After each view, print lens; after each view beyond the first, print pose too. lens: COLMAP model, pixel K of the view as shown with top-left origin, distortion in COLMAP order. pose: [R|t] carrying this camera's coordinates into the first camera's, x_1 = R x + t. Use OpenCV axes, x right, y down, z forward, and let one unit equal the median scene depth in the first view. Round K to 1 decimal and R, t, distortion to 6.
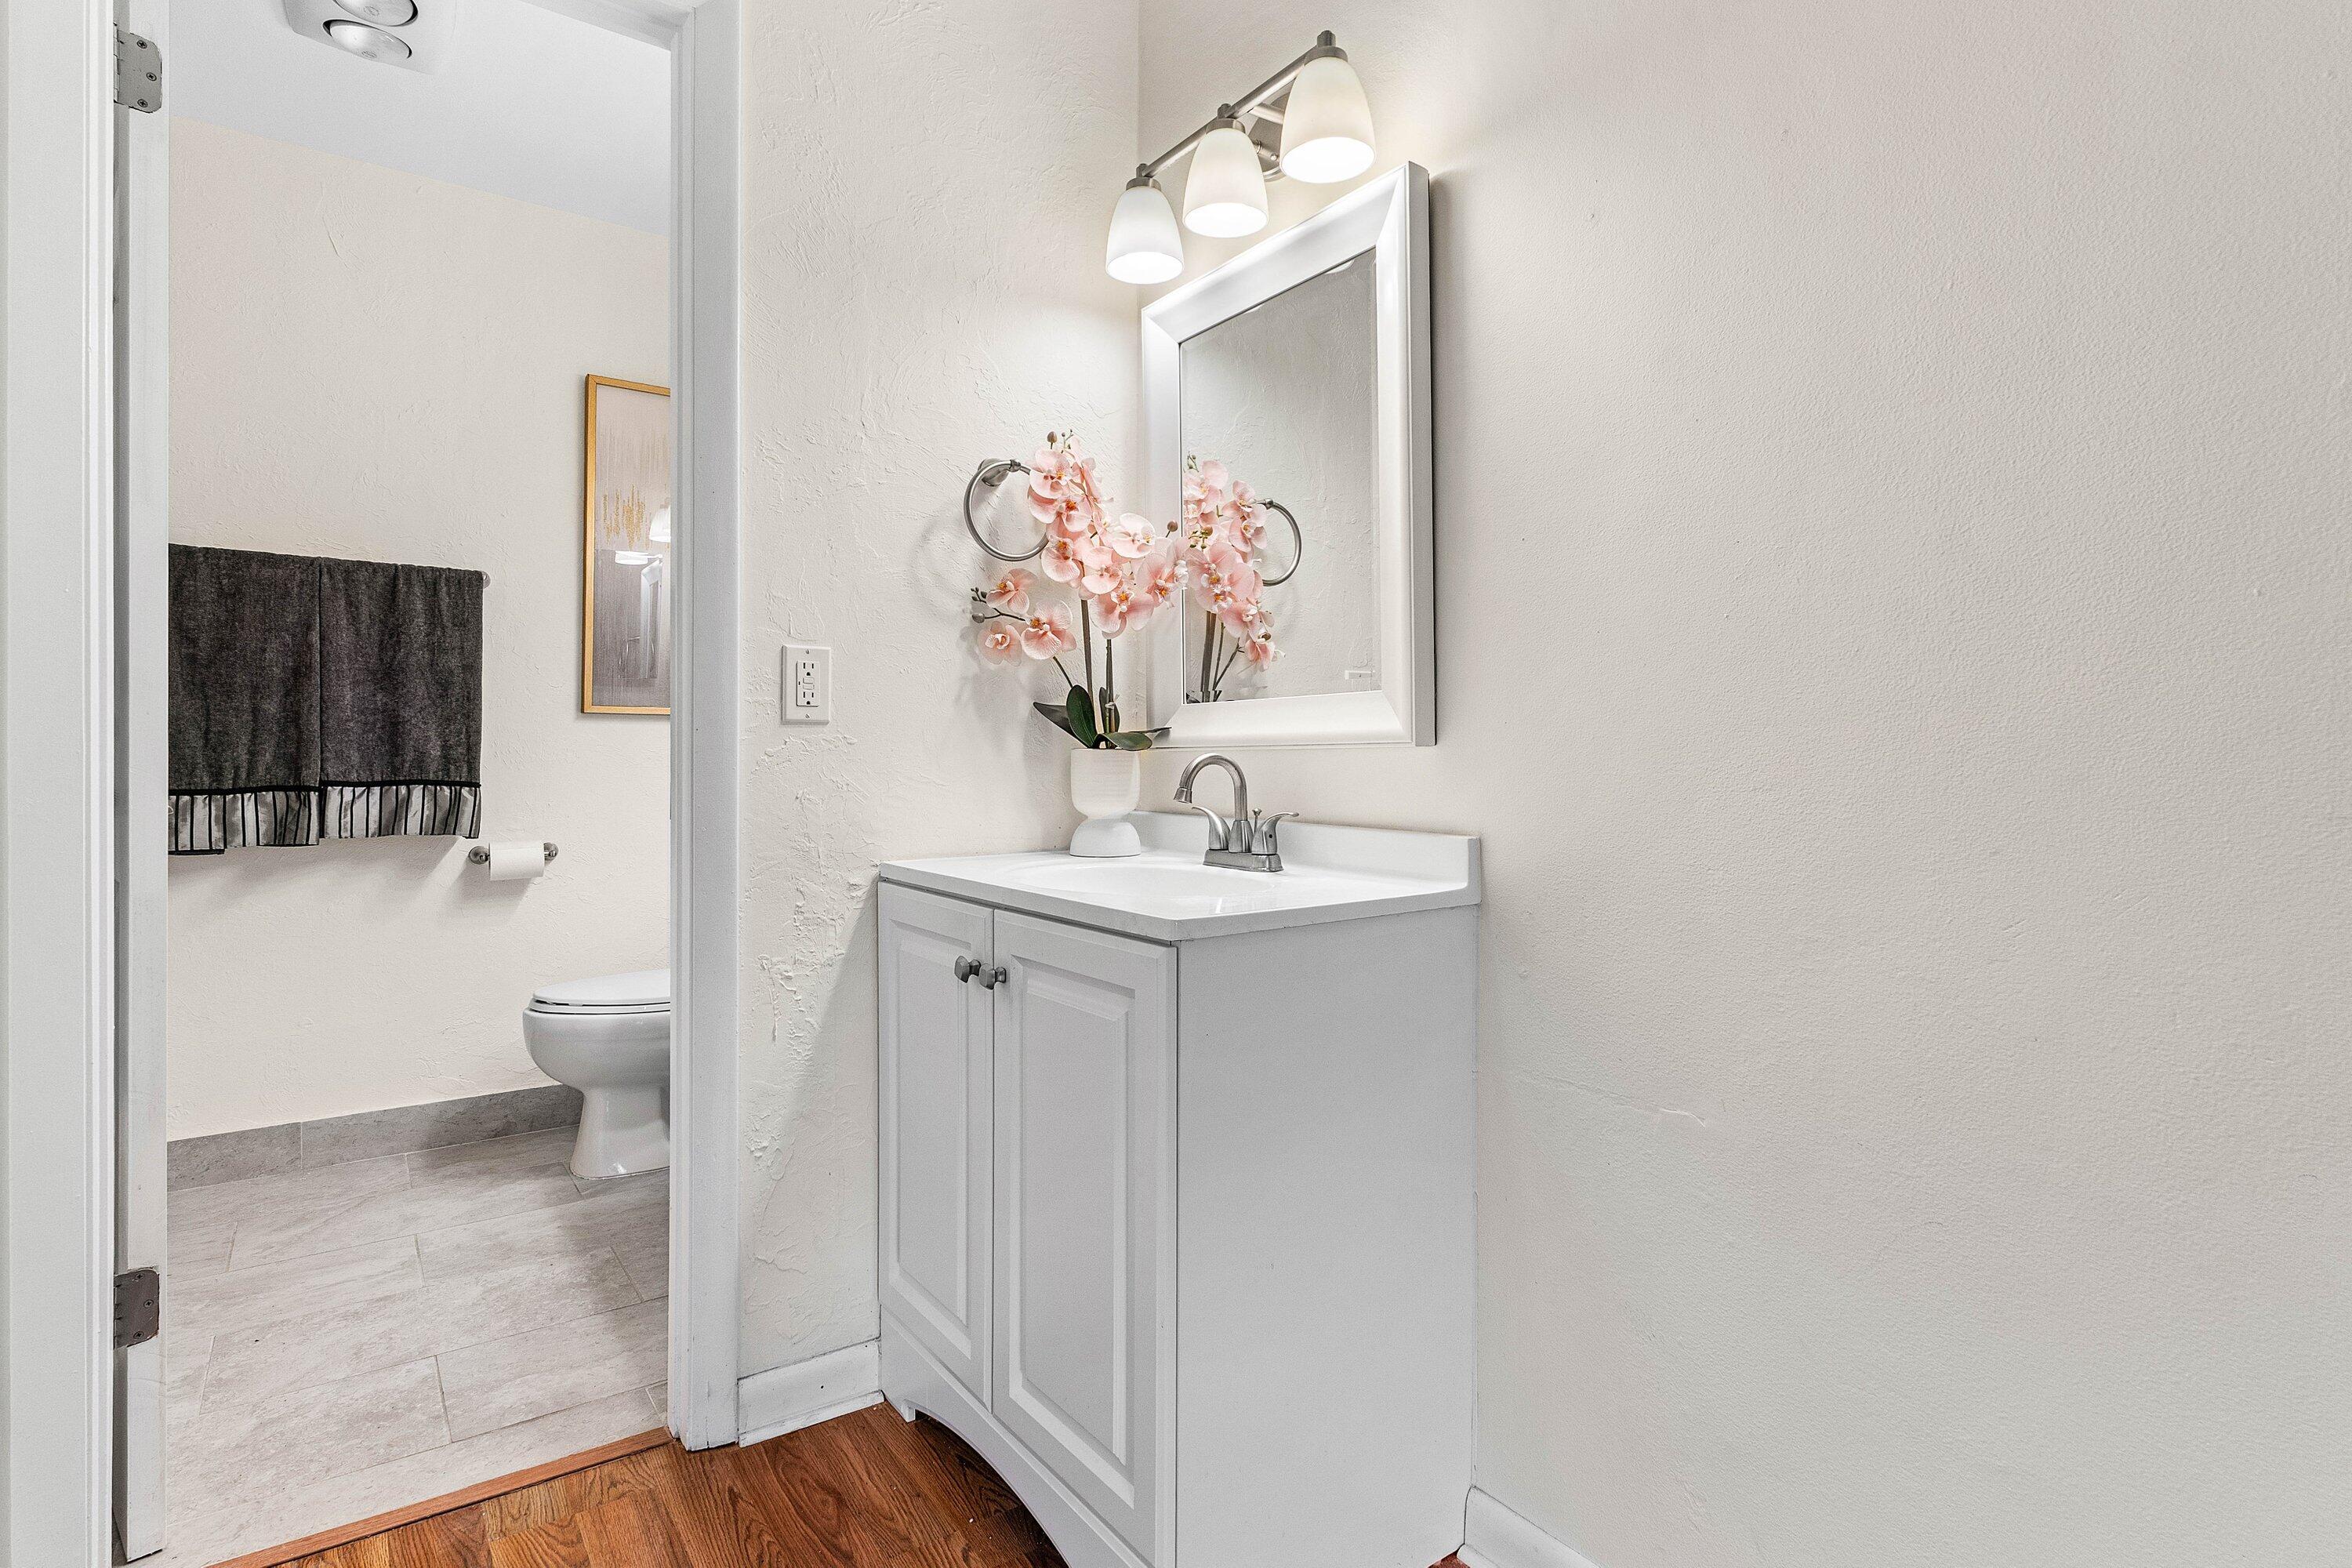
lens RADIAL K [[1157.7, 0, 1182.6], [0, 1157.7, 756.9], [0, 0, 1]] dist [0.003501, -0.000048]
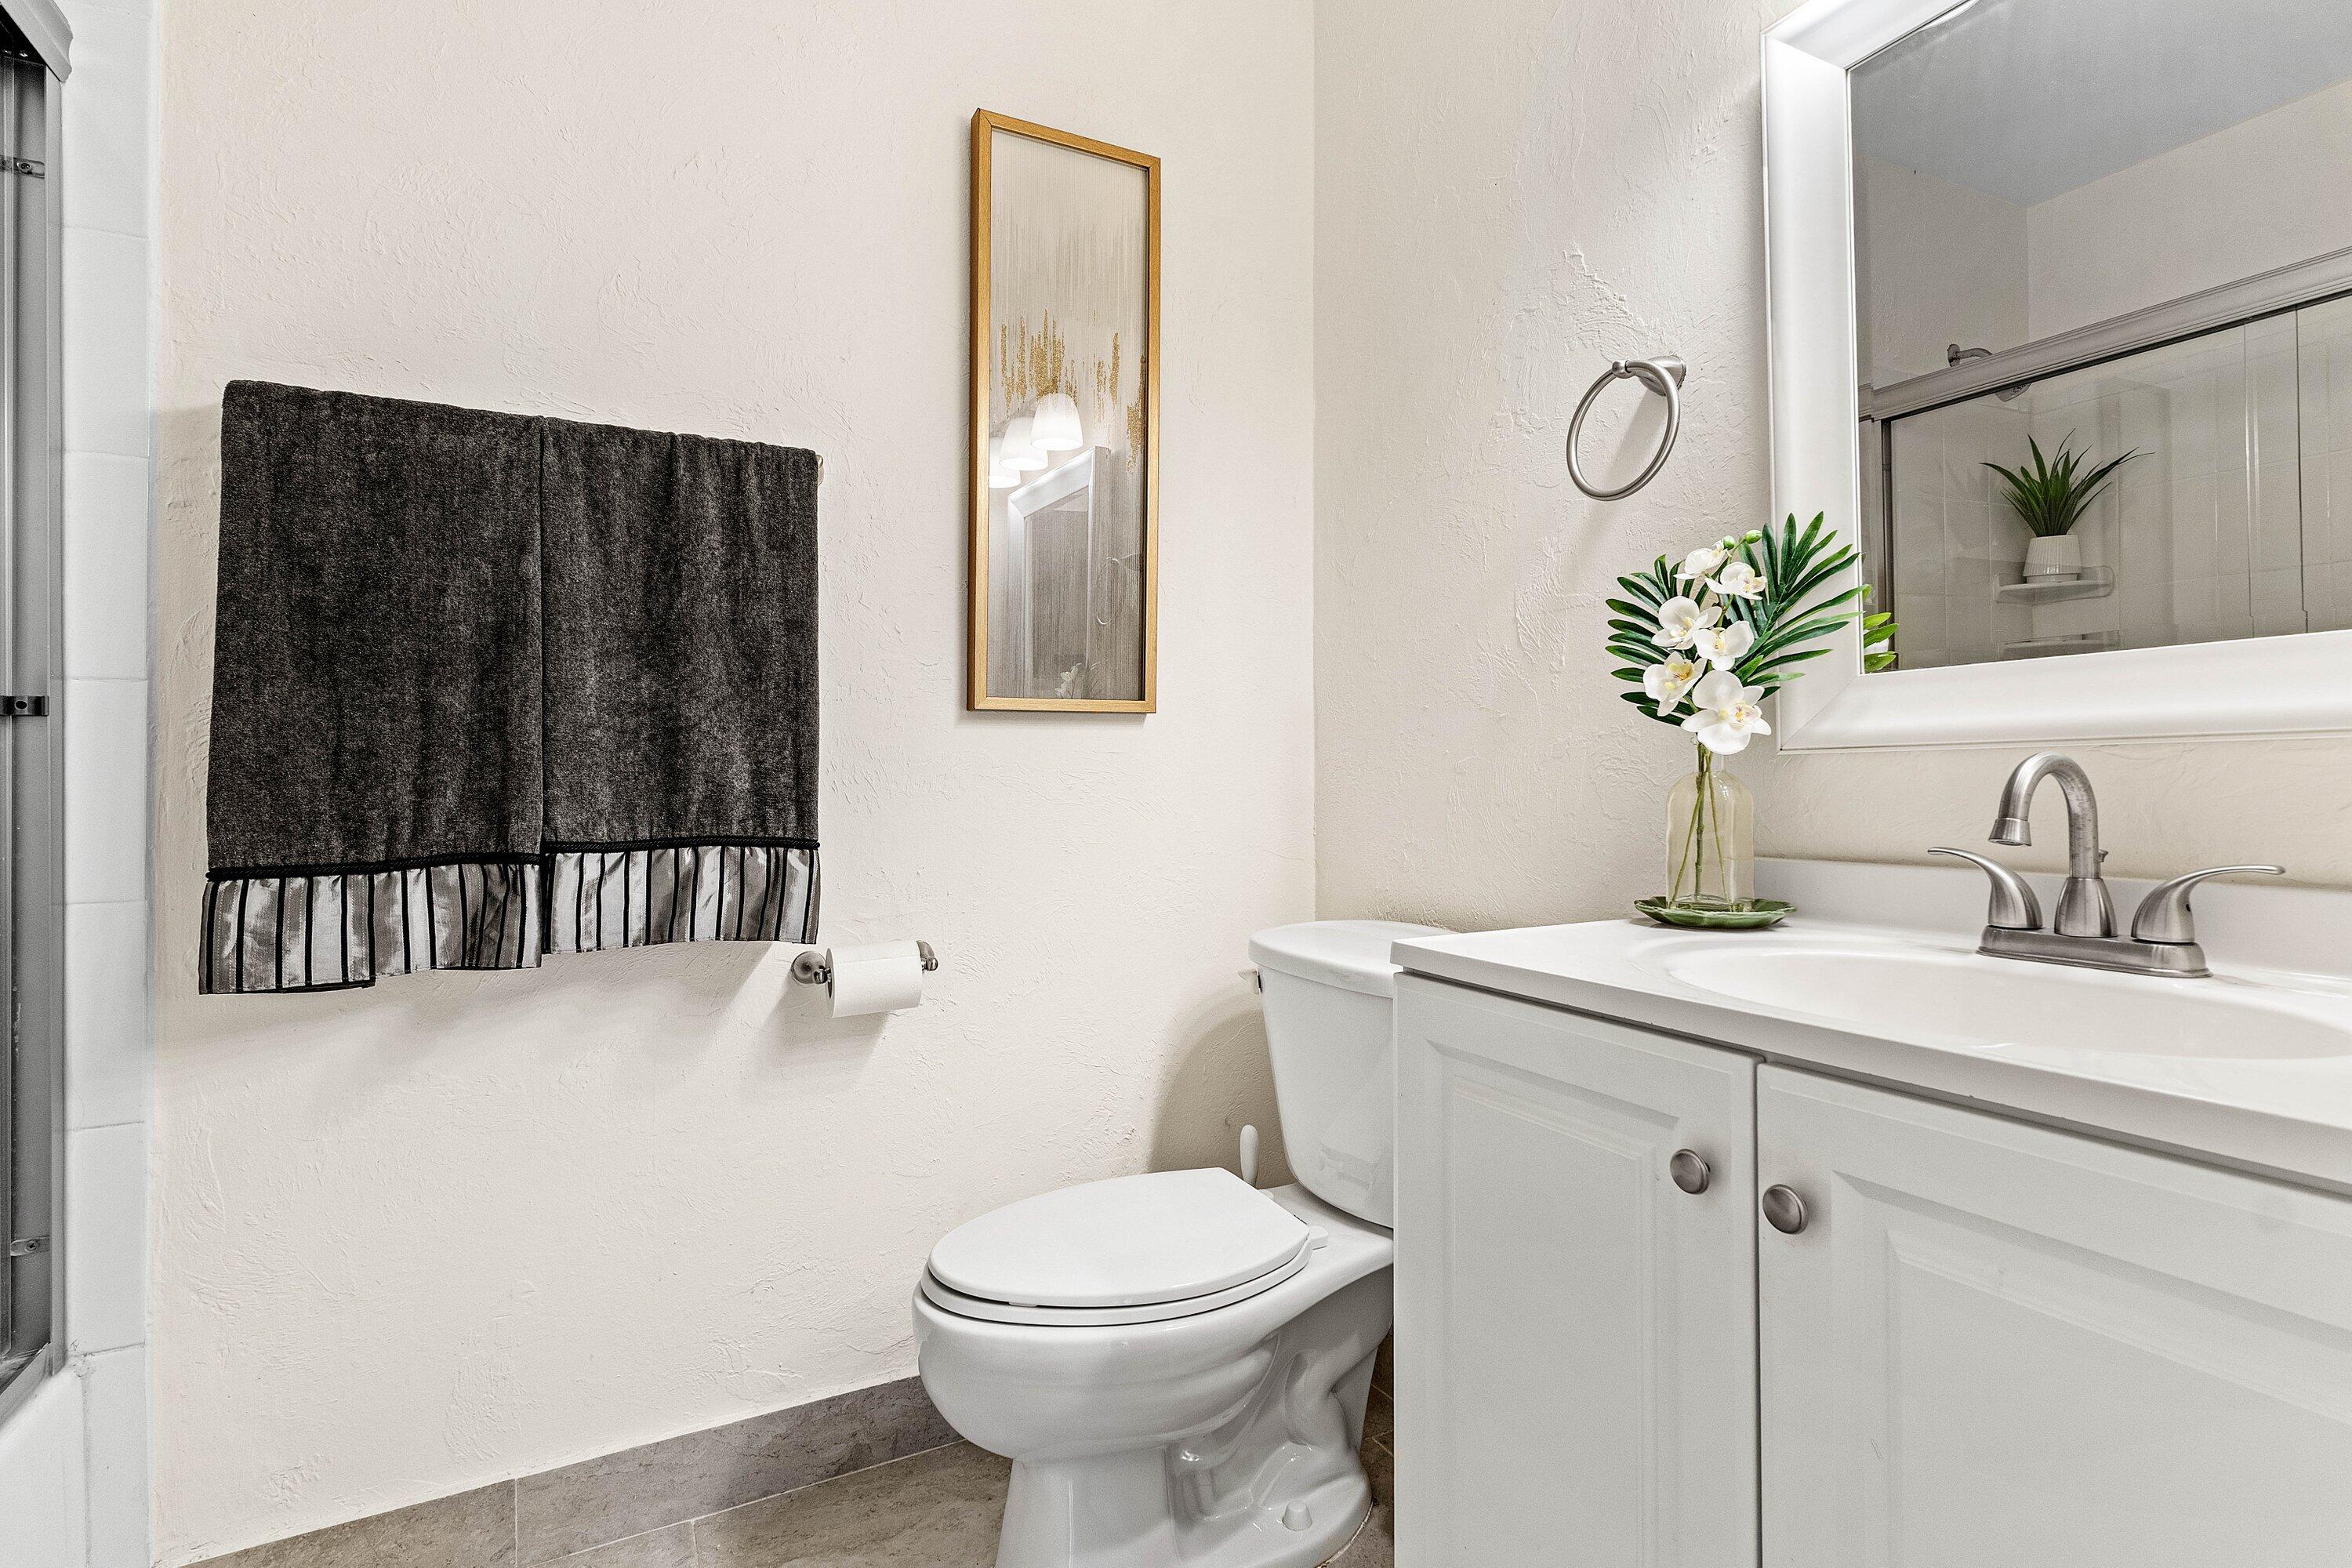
lens RADIAL K [[1125.0, 0, 1180.7], [0, 1125.0, 754.2], [0, 0, 1]] dist [0.003776, 0.000060]
pose [[0.988189, -0.010042, -0.152914, -0.377192], [0.008917, 0.999928, -0.008038, -0.012067], [0.152984, 0.006579, 0.988207, 0.535727]]
